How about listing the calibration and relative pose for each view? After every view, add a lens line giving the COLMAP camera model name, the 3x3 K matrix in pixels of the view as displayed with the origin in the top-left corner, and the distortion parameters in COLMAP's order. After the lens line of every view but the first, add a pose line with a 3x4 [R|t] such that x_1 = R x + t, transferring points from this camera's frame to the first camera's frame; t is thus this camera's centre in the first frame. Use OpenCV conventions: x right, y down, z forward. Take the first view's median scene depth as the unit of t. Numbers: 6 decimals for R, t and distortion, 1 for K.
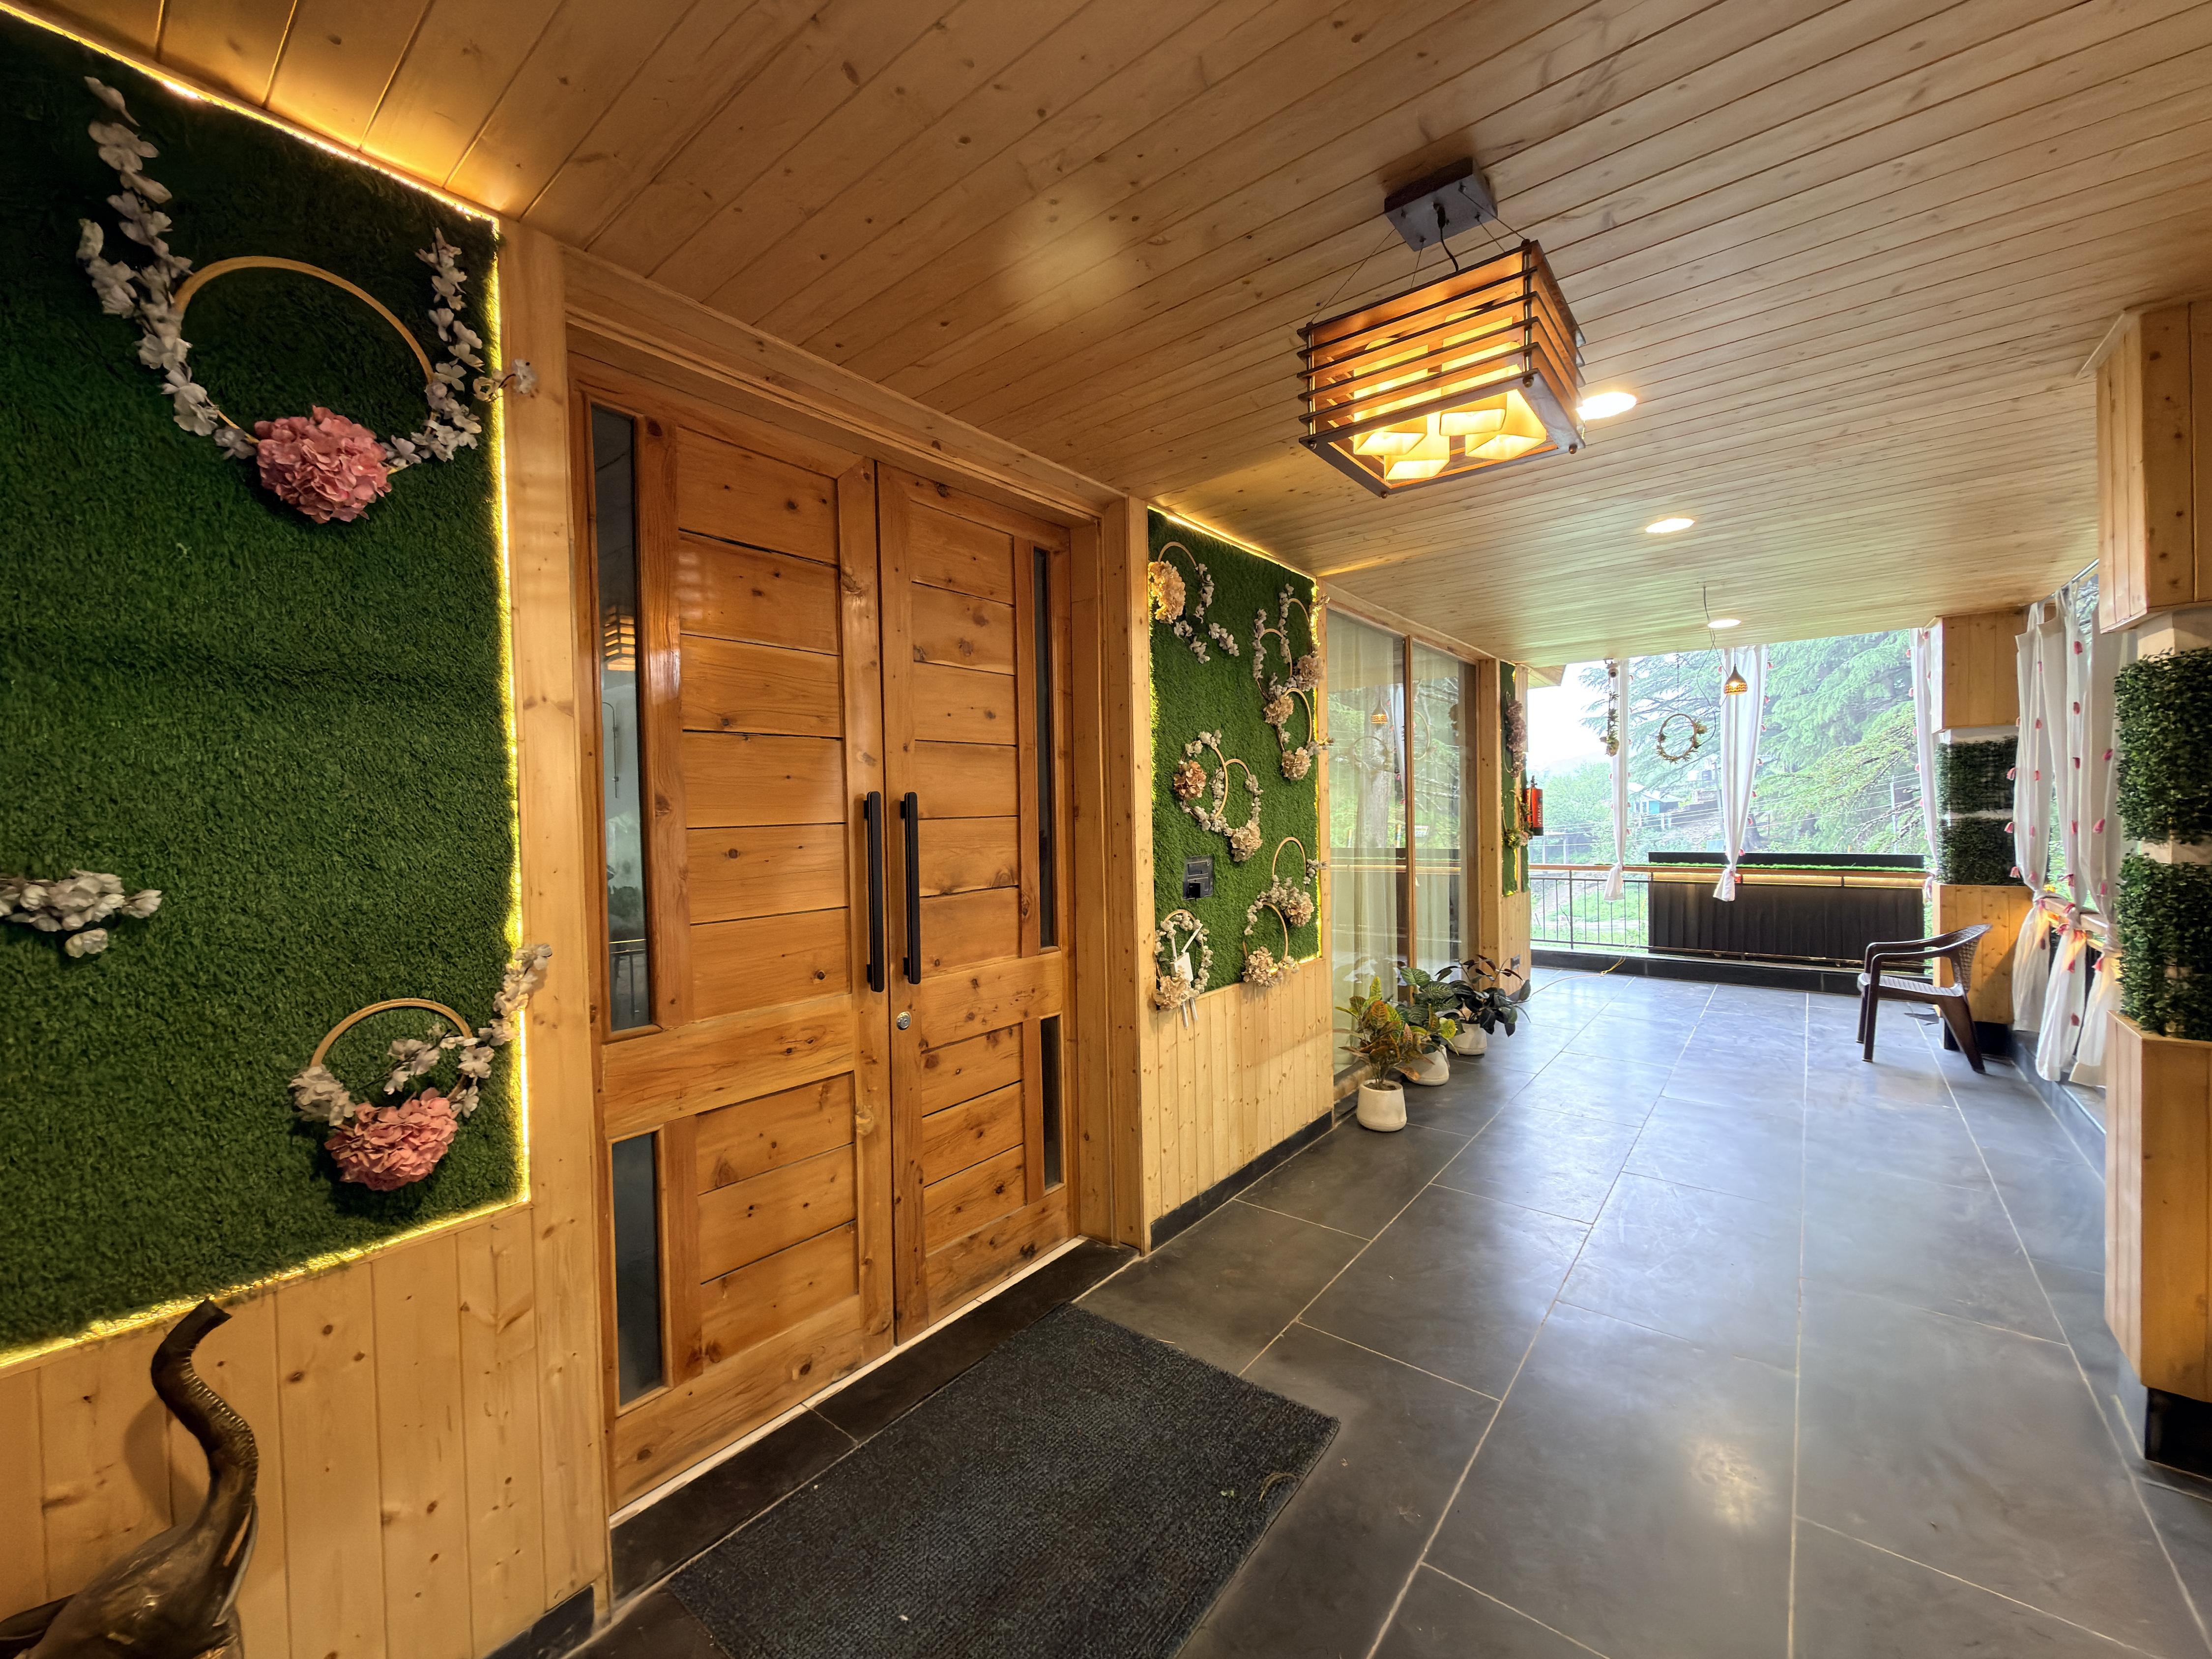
lens RADIAL K [[875.4, 0, 1106.0], [0, 875.4, 829.5], [0, 0, 1]] dist [0.001142, 0.000029]
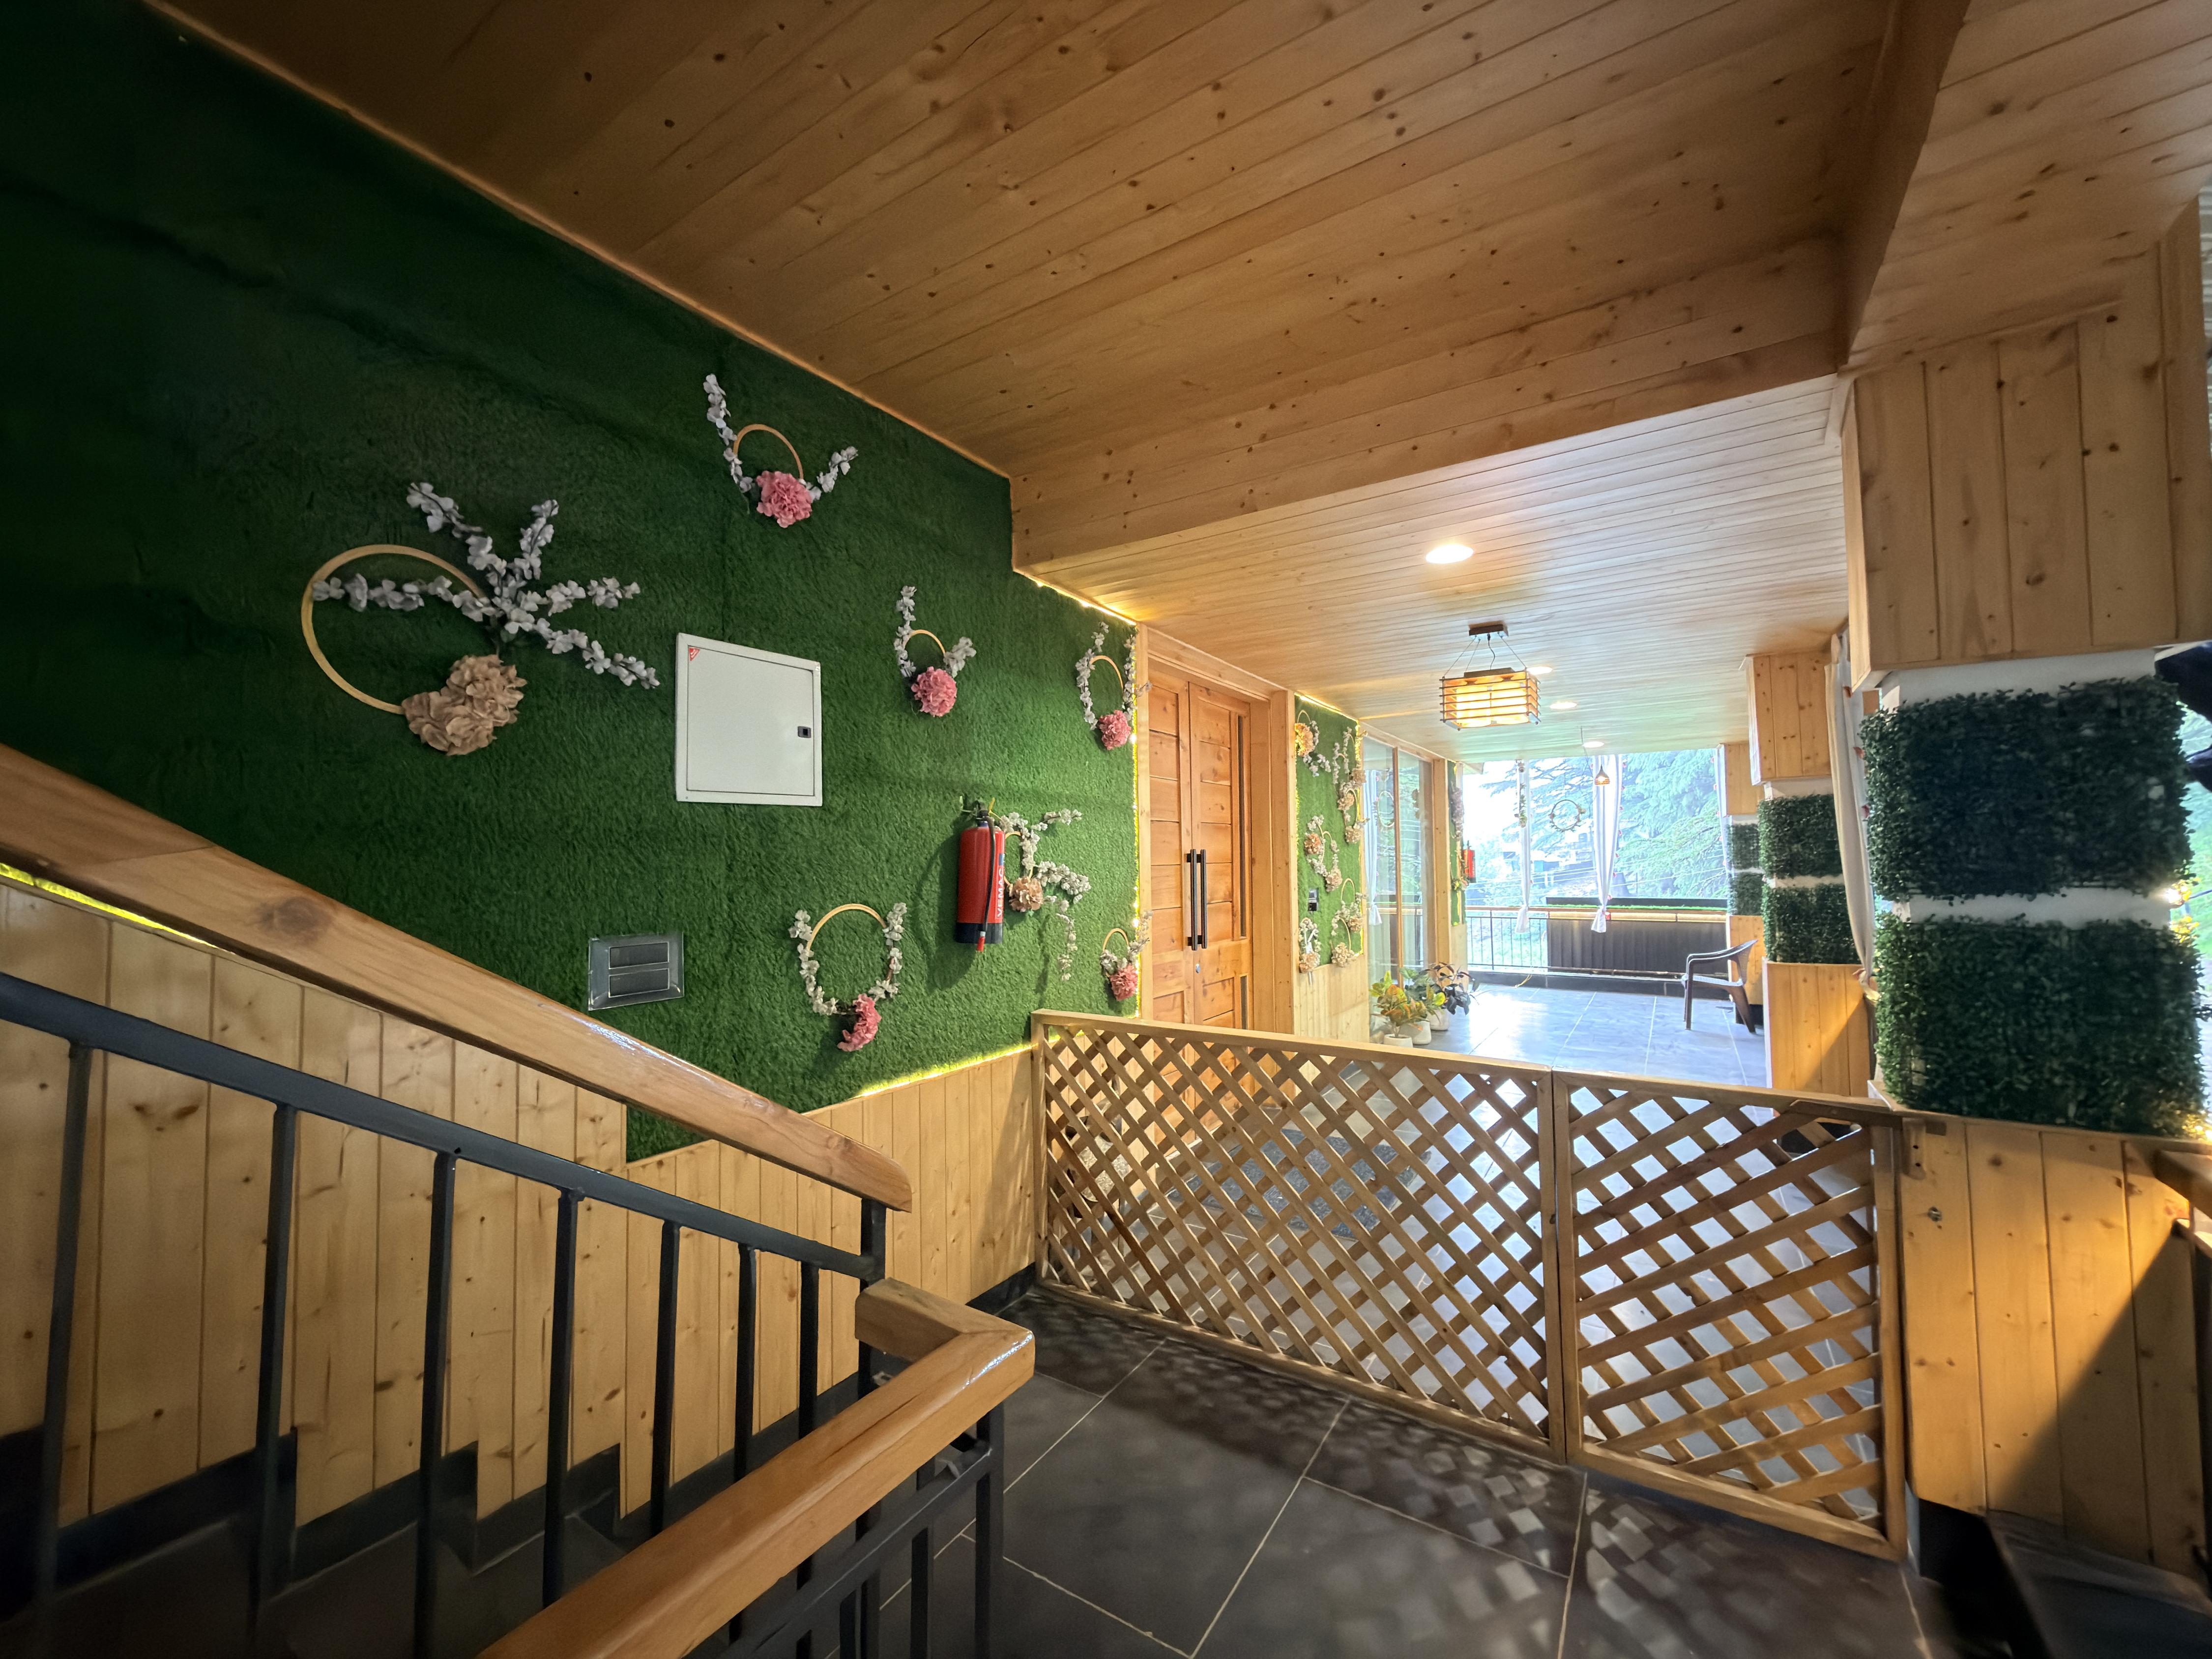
lens RADIAL K [[875.4, 0, 1106.0], [0, 875.4, 829.5], [0, 0, 1]] dist [0.001142, 0.000029]
pose [[0.994722, 0.014450, 0.101586, -0.317999], [-0.008151, 0.998033, -0.062154, 0.017849], [-0.102284, 0.060998, 0.992883, -0.456799]]
